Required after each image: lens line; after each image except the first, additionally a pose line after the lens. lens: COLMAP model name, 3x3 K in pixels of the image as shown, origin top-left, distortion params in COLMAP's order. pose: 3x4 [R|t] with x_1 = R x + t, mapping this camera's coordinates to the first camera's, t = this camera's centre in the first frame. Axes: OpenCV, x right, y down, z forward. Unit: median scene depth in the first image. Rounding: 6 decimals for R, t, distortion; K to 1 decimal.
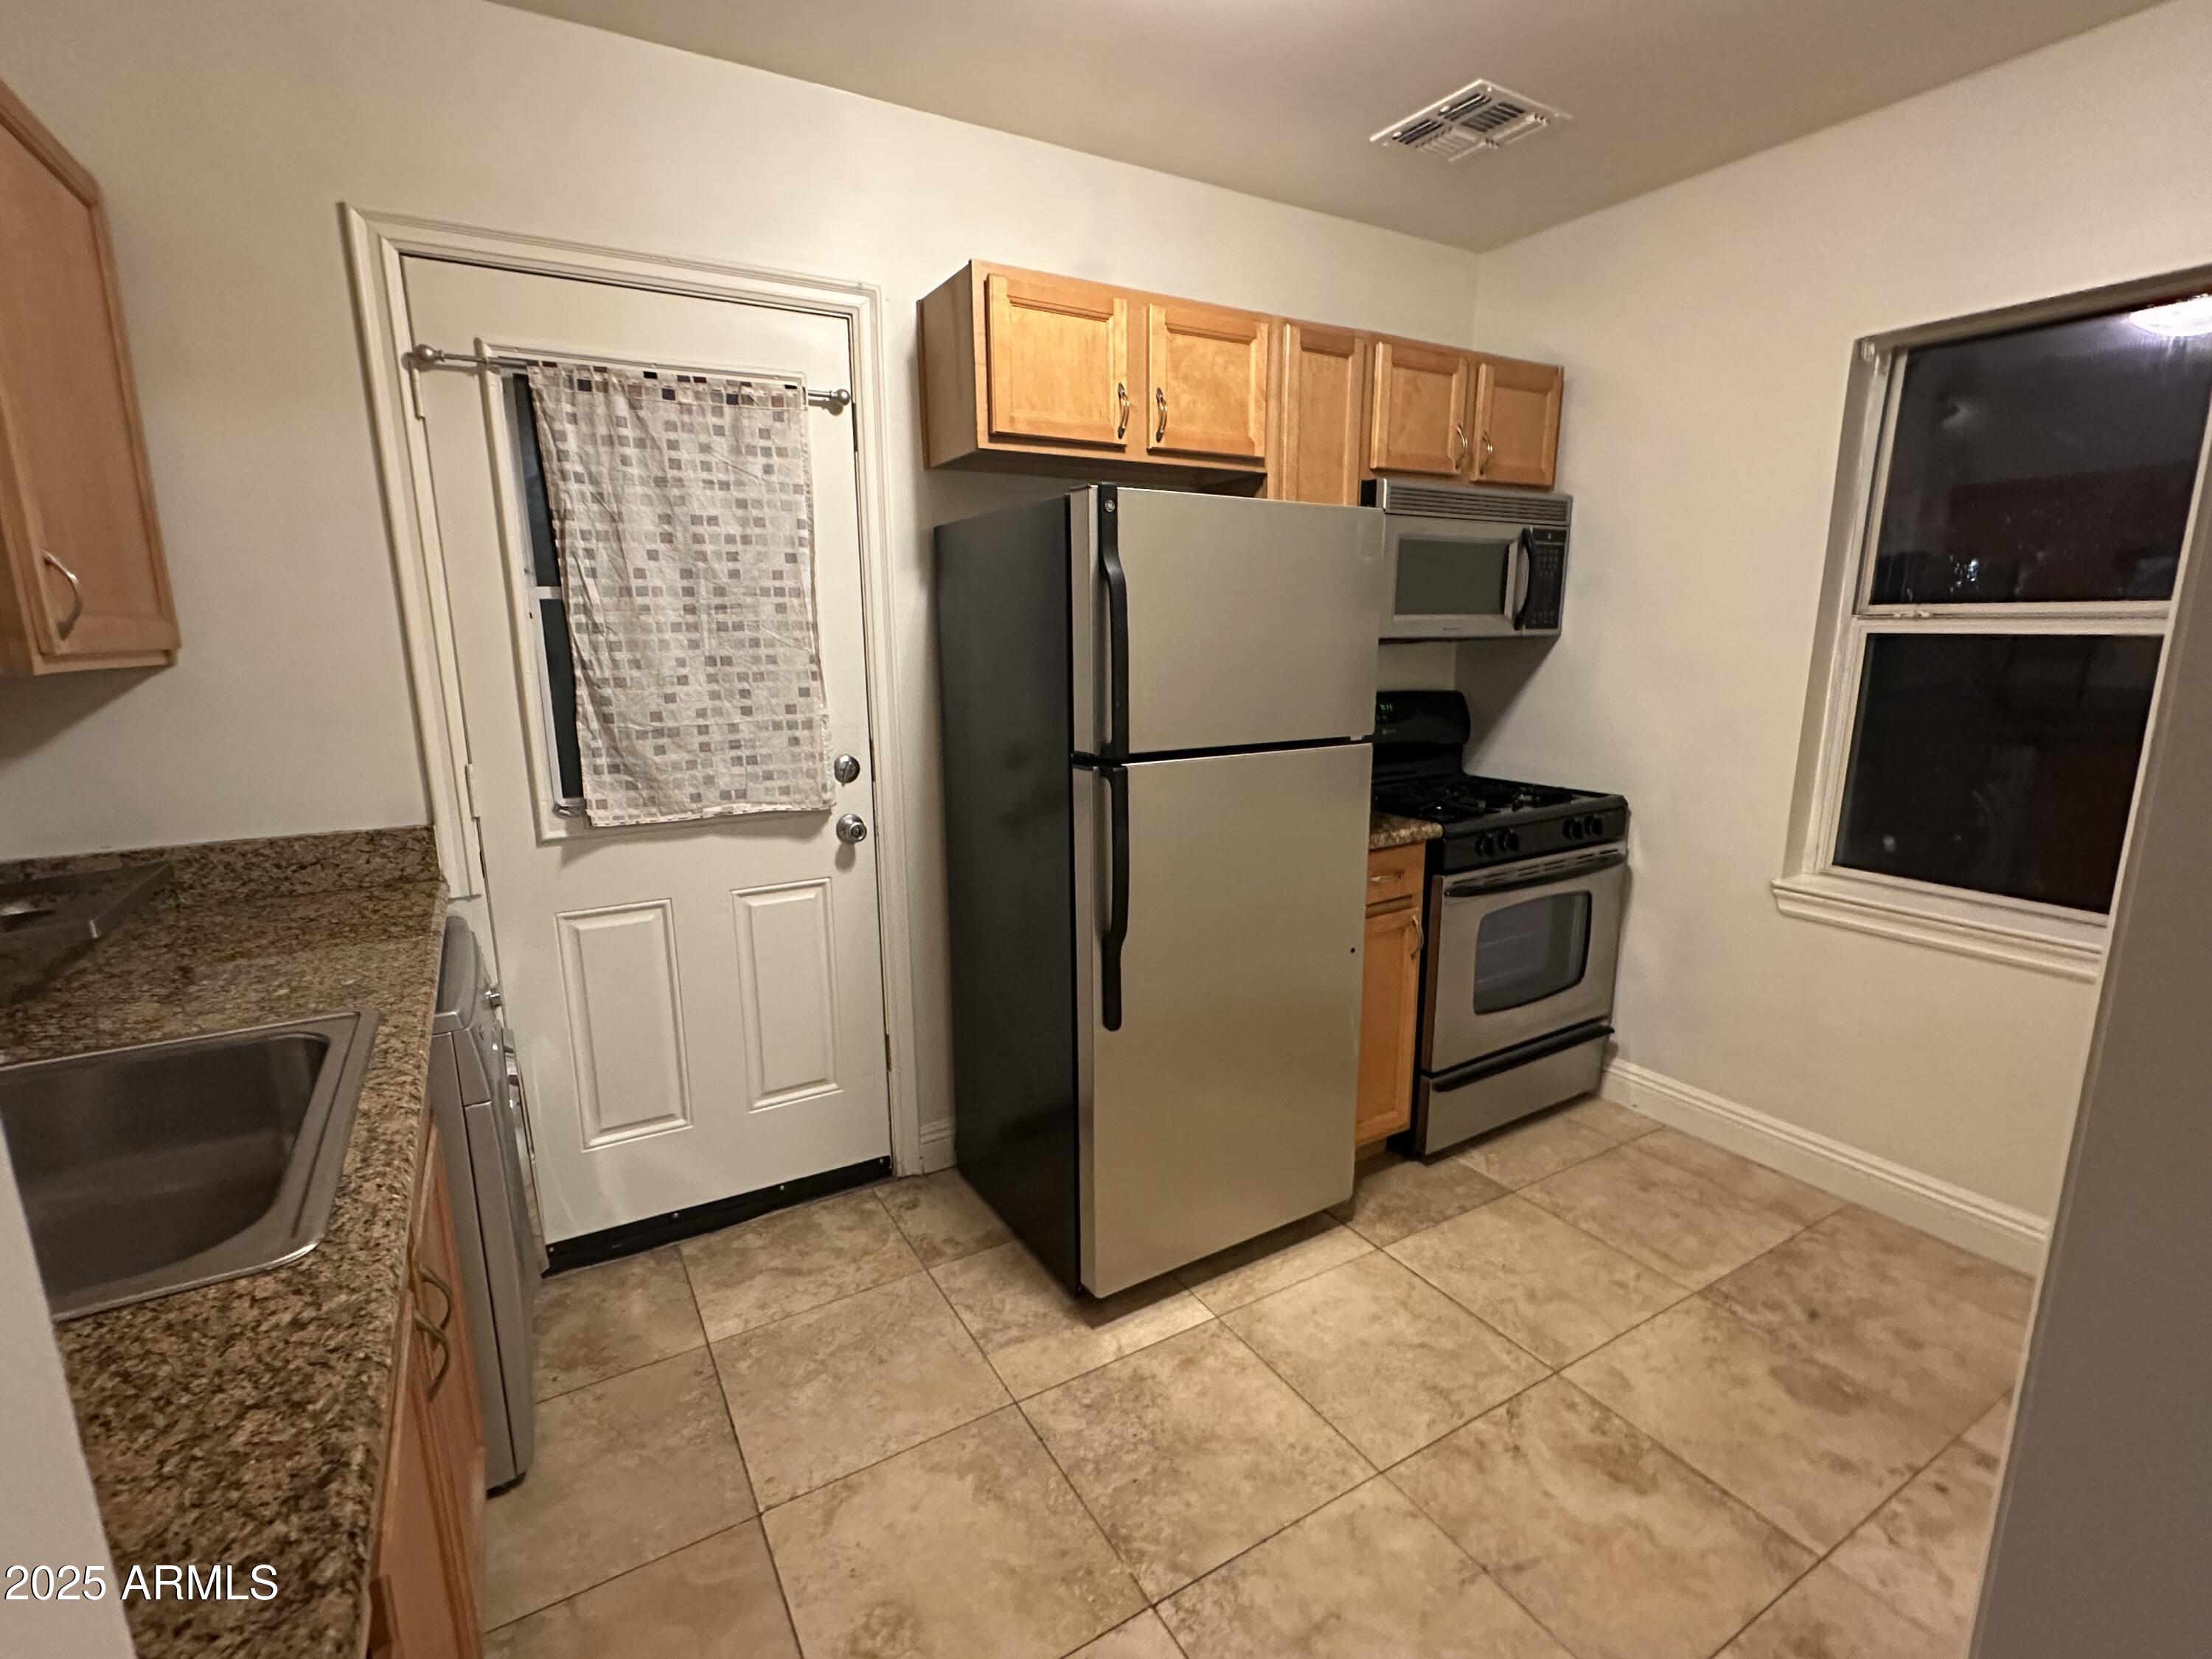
lens RADIAL K [[1022.8, 0, 1110.9], [0, 1022.8, 835.1], [0, 0, 1]] dist [-0.004015, 0.000611]
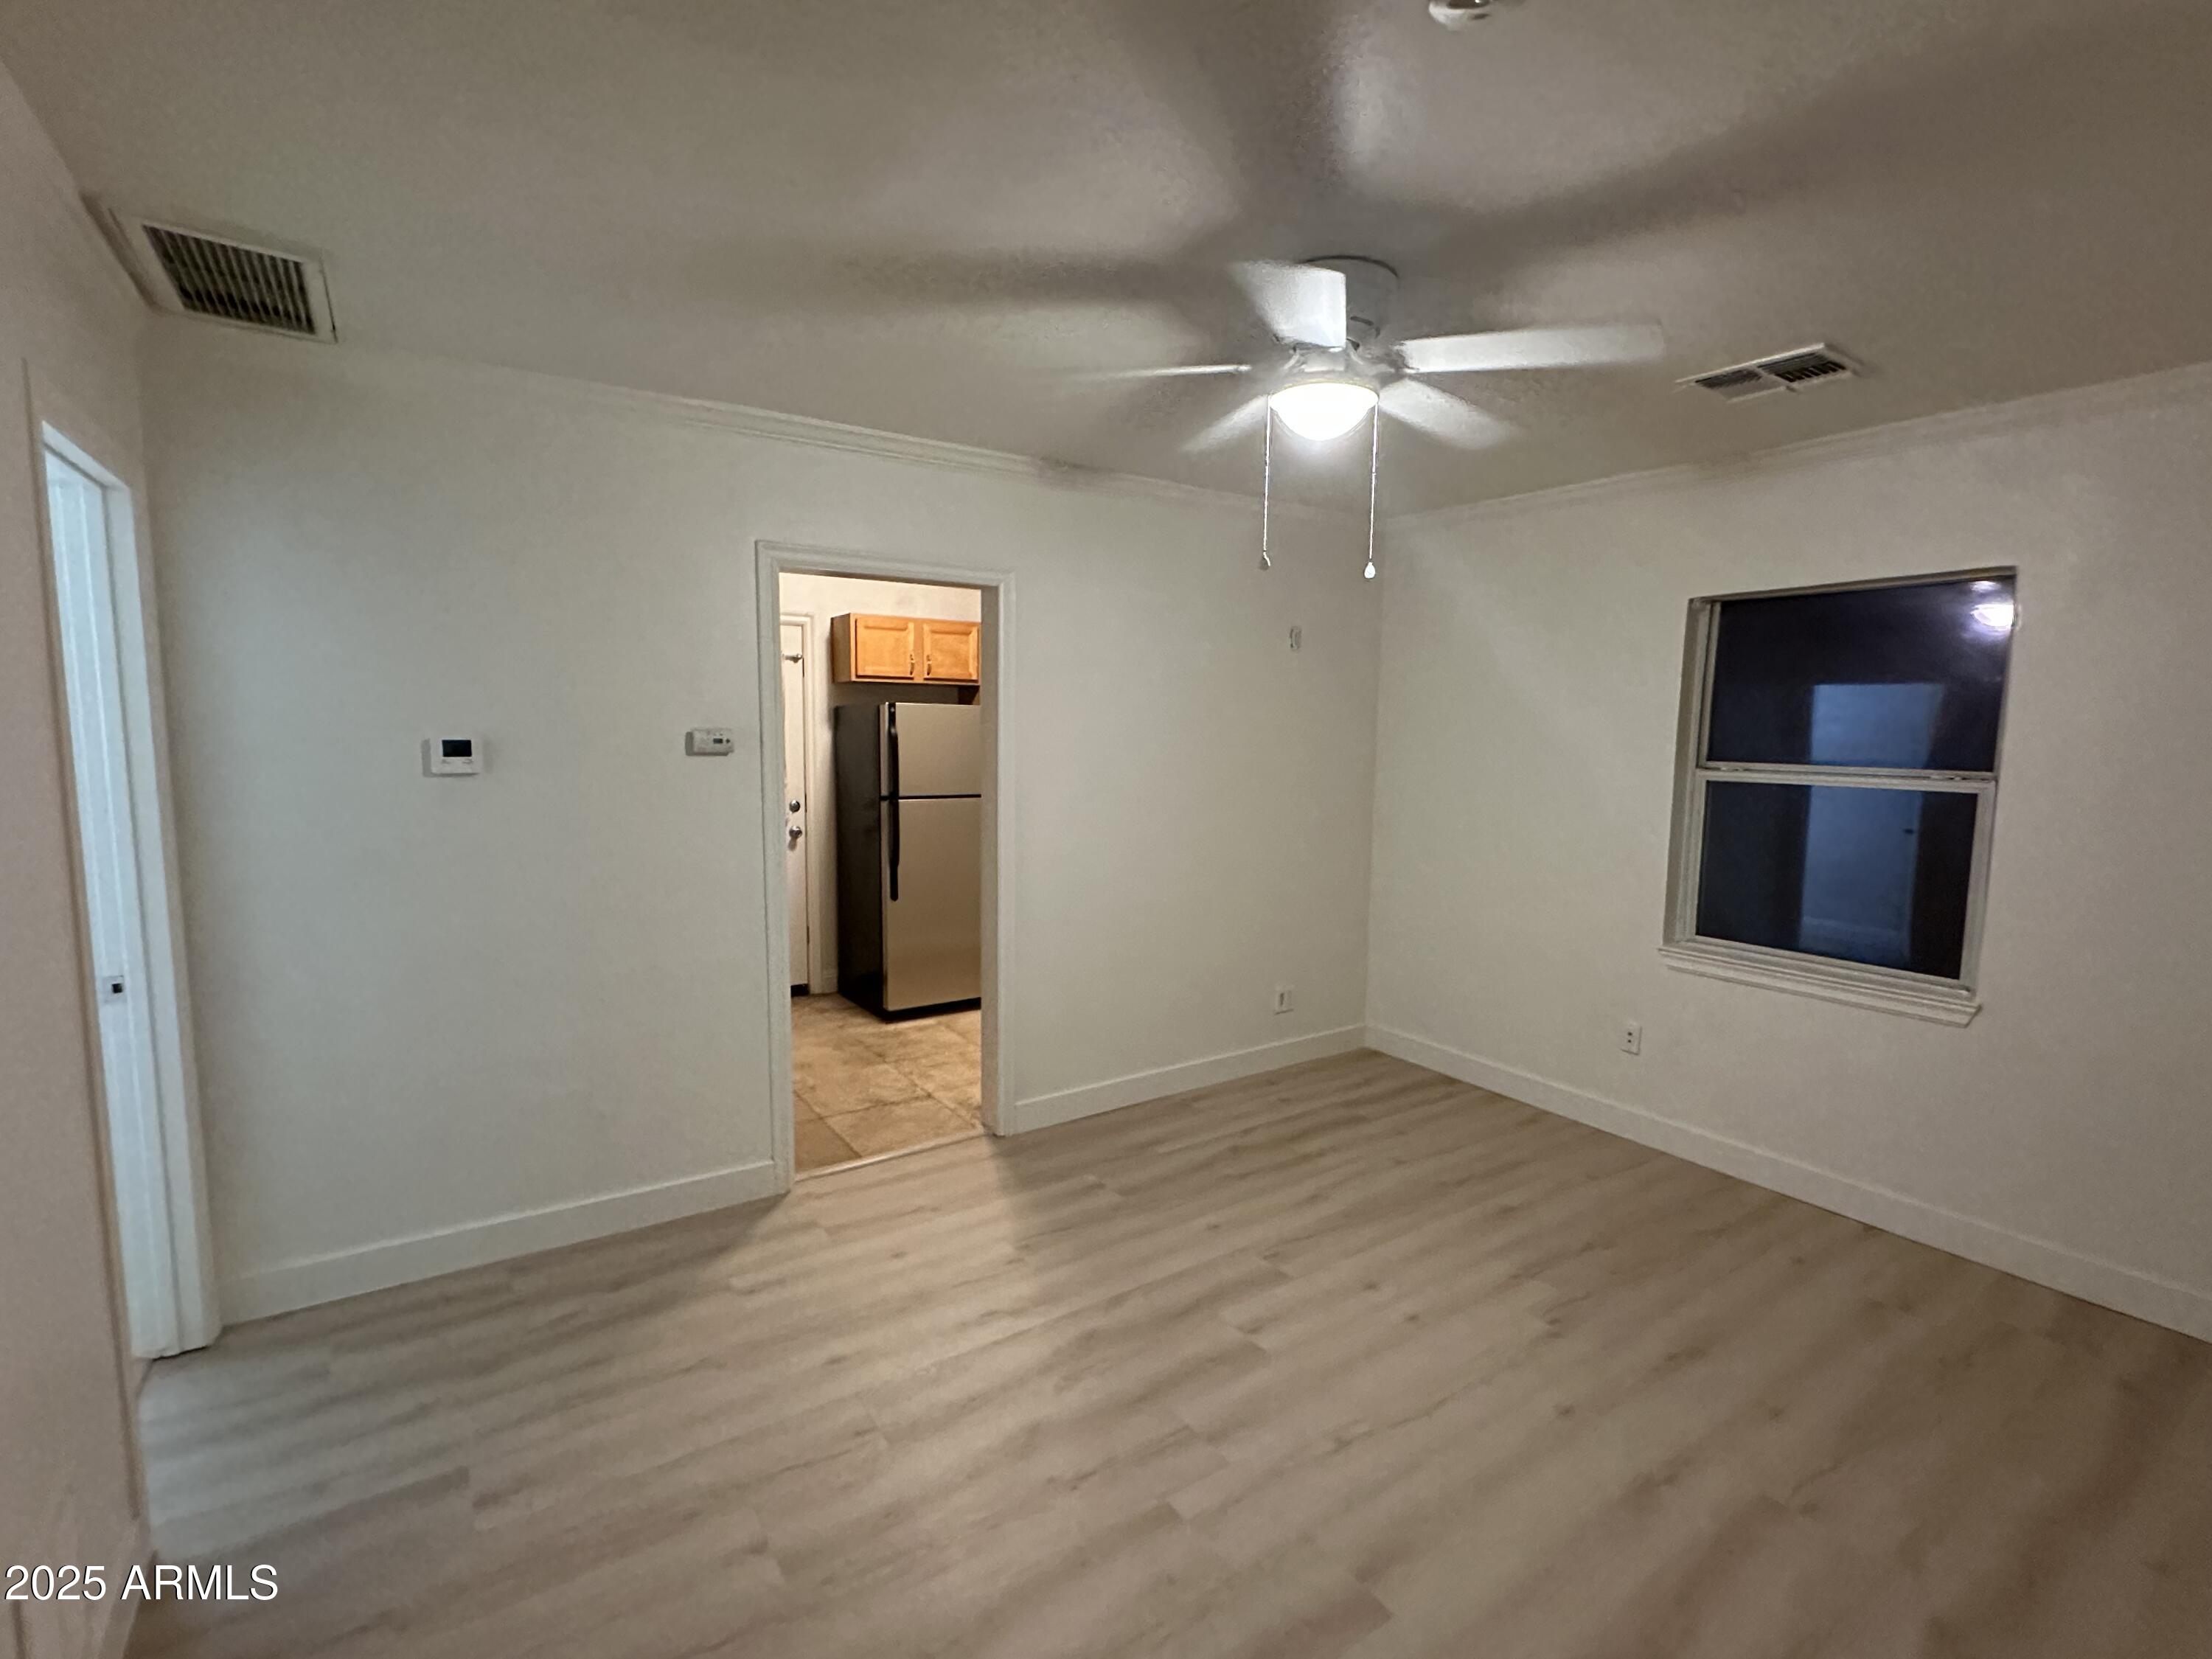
lens RADIAL K [[1022.8, 0, 1106.4], [0, 1022.8, 833.7], [0, 0, 1]] dist [-0.004015, 0.000611]
pose [[0.998339, 0.009799, 0.056776, 0.355076], [-0.003927, 0.994712, -0.102626, 0.256816], [-0.057481, 0.102232, 0.993098, -1.497317]]
